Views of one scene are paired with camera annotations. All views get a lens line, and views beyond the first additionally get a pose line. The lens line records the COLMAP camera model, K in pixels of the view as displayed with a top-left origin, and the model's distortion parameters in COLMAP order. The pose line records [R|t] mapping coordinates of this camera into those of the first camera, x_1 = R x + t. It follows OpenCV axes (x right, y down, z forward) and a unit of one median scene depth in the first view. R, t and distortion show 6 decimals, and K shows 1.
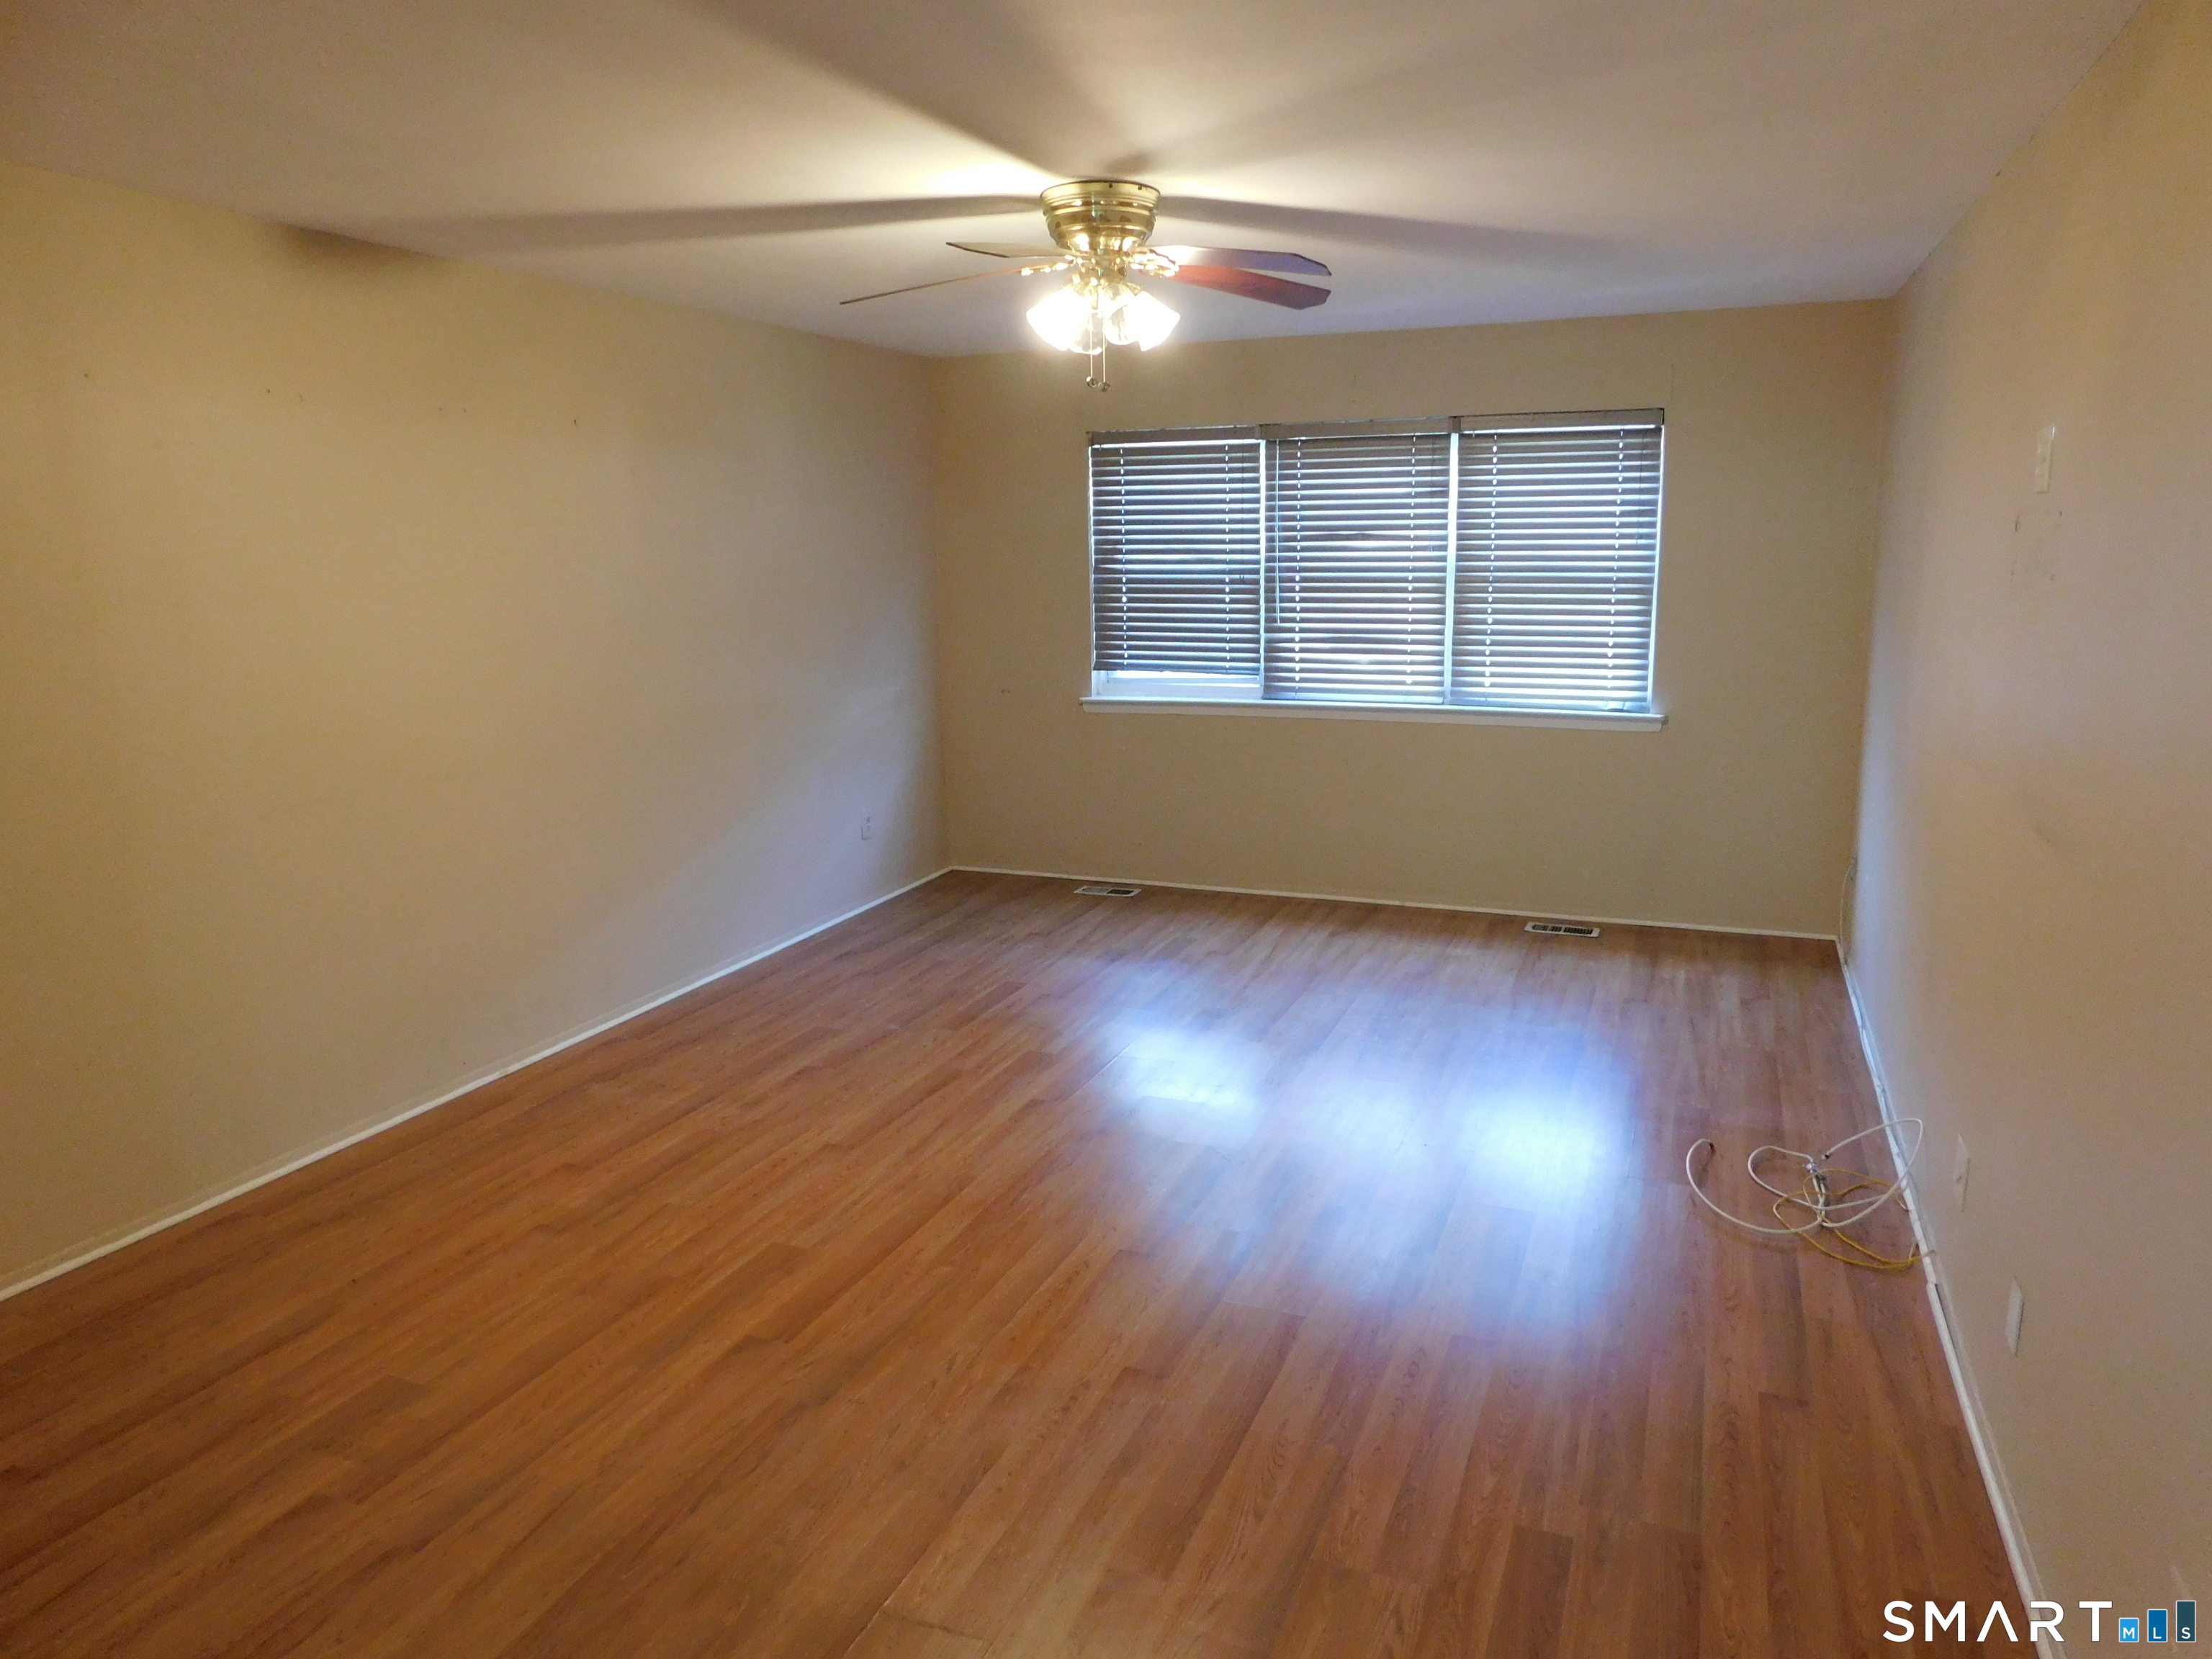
lens RADIAL K [[1512.5, 0, 1104.0], [0, 1512.5, 838.1], [0, 0, 1]] dist [-0.065247, 0.086961]
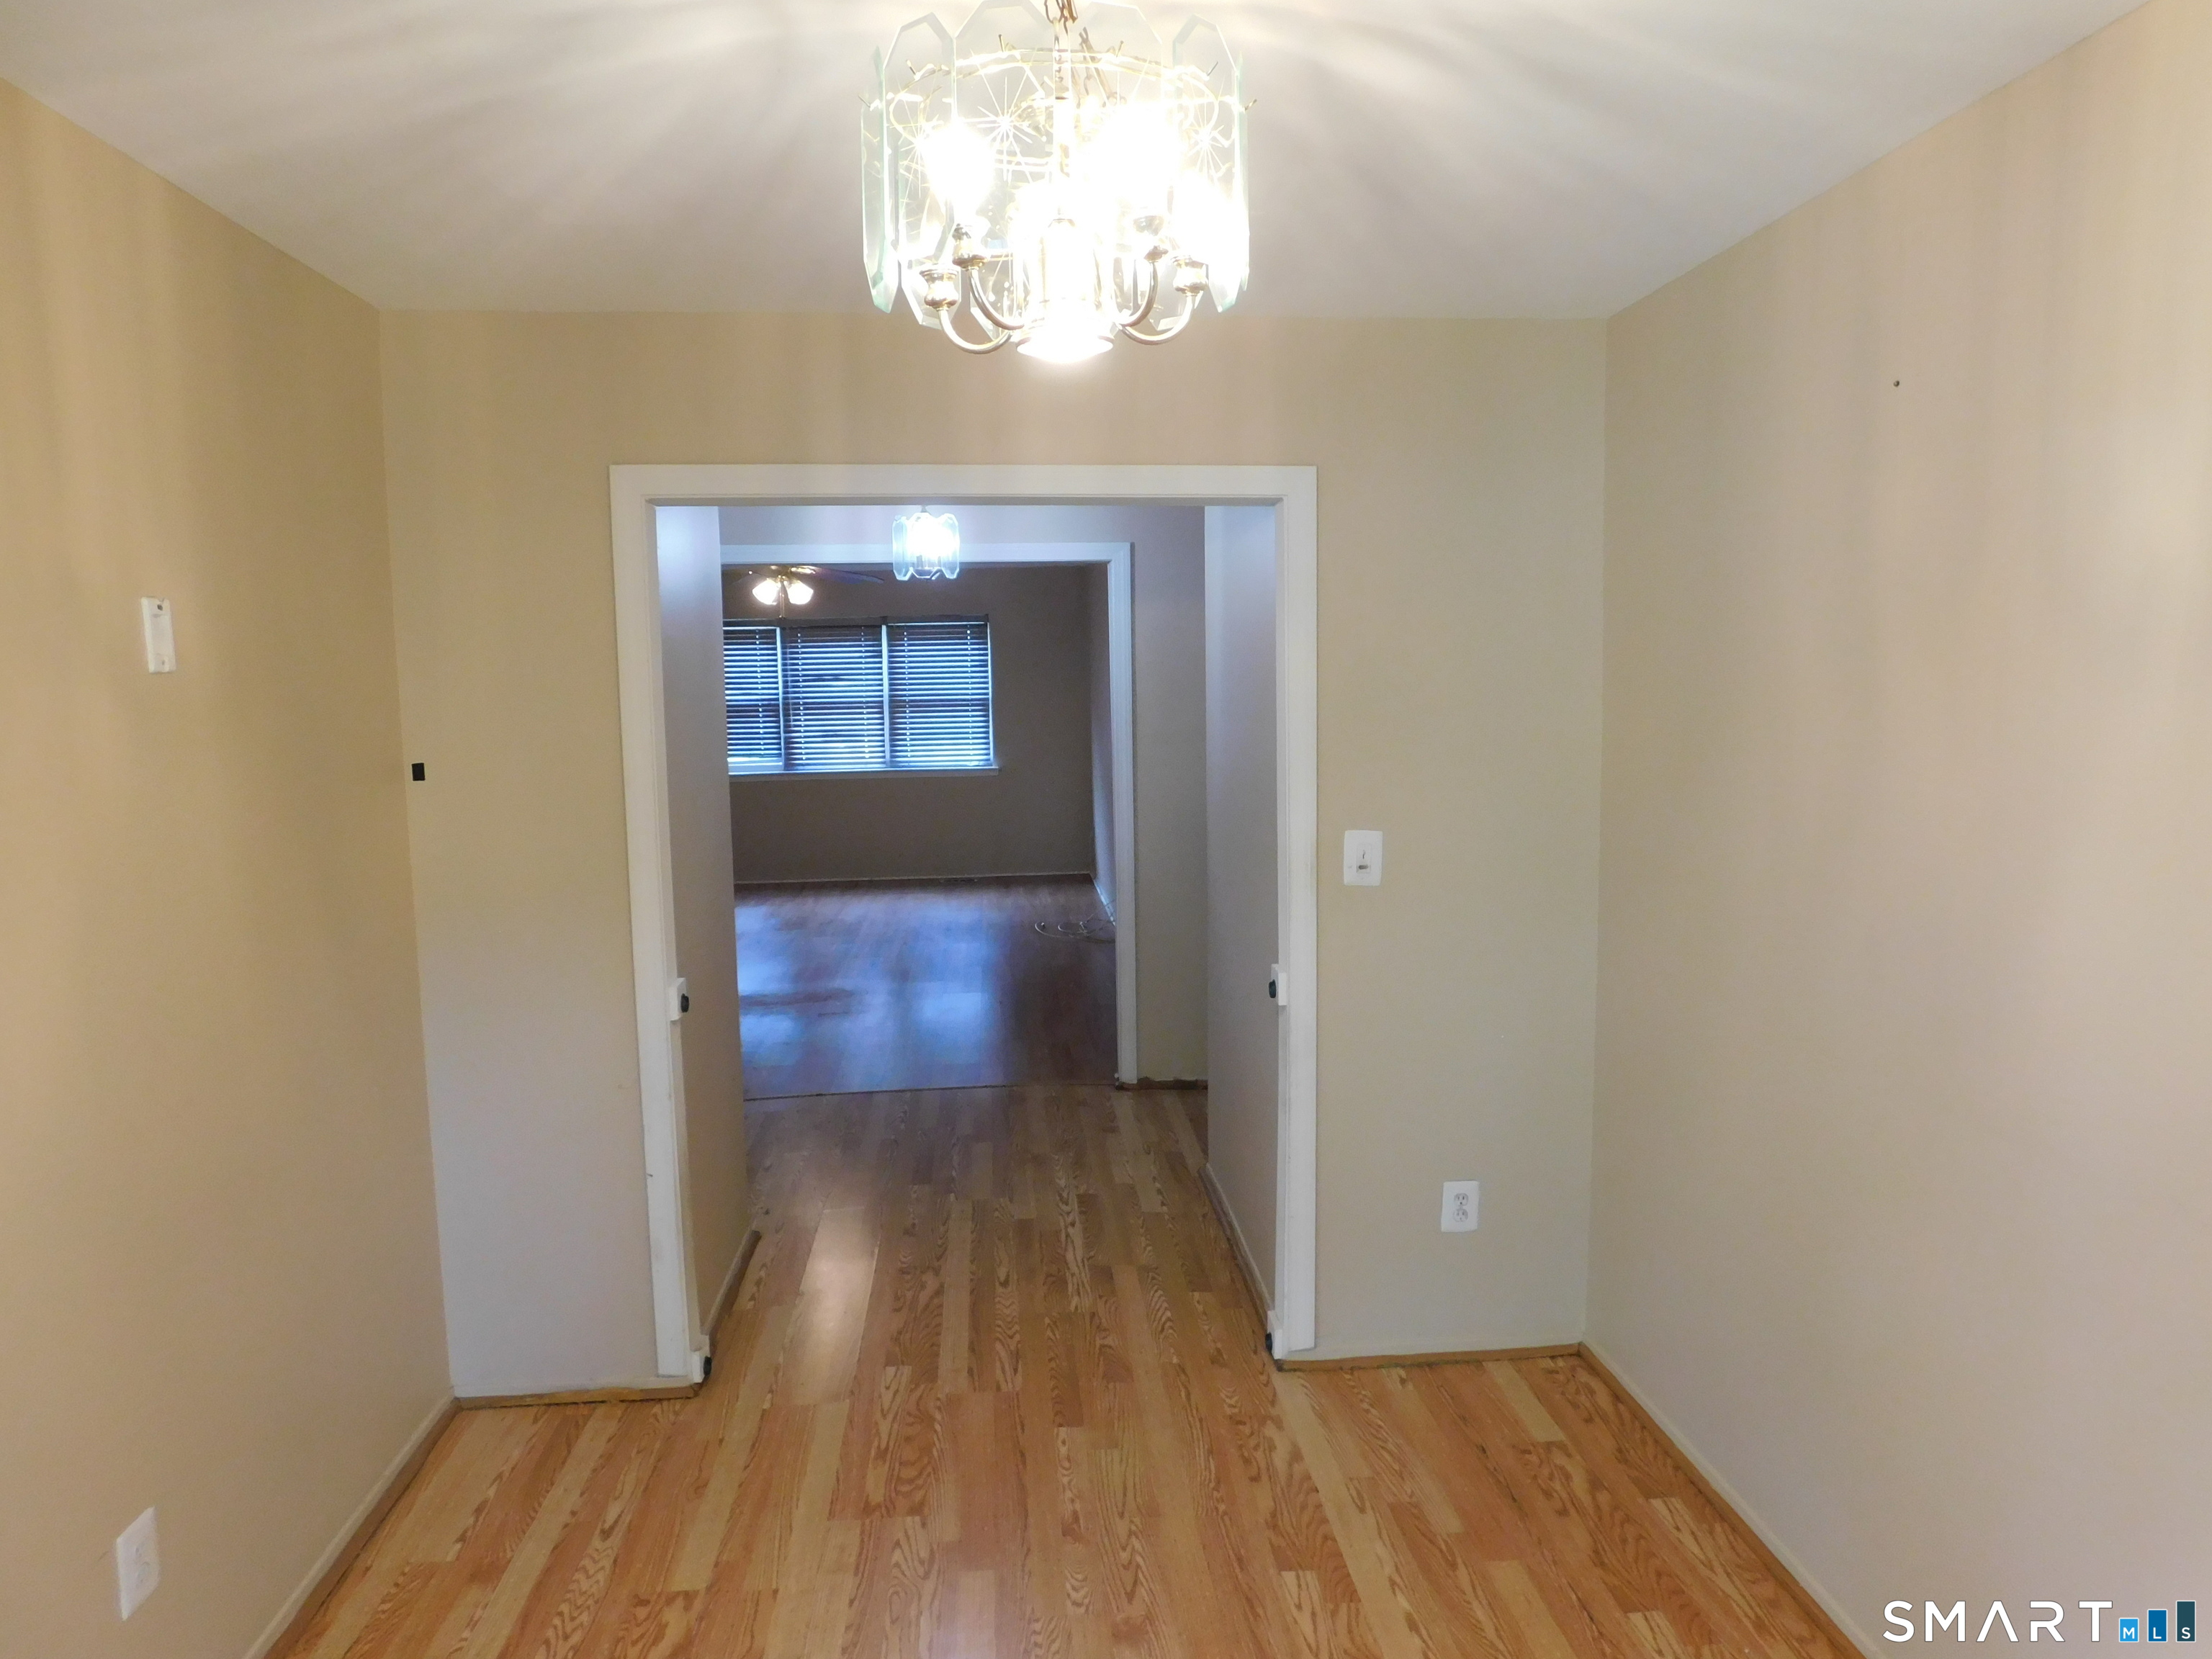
lens RADIAL K [[1512.5, 0, 1104.0], [0, 1512.5, 838.1], [0, 0, 1]] dist [-0.065247, 0.086961]
pose [[0.886691, -0.058214, 0.458683, -0.401884], [0.096033, 0.993596, -0.059541, 0.135721], [-0.452280, 0.096843, 0.886603, -0.775501]]
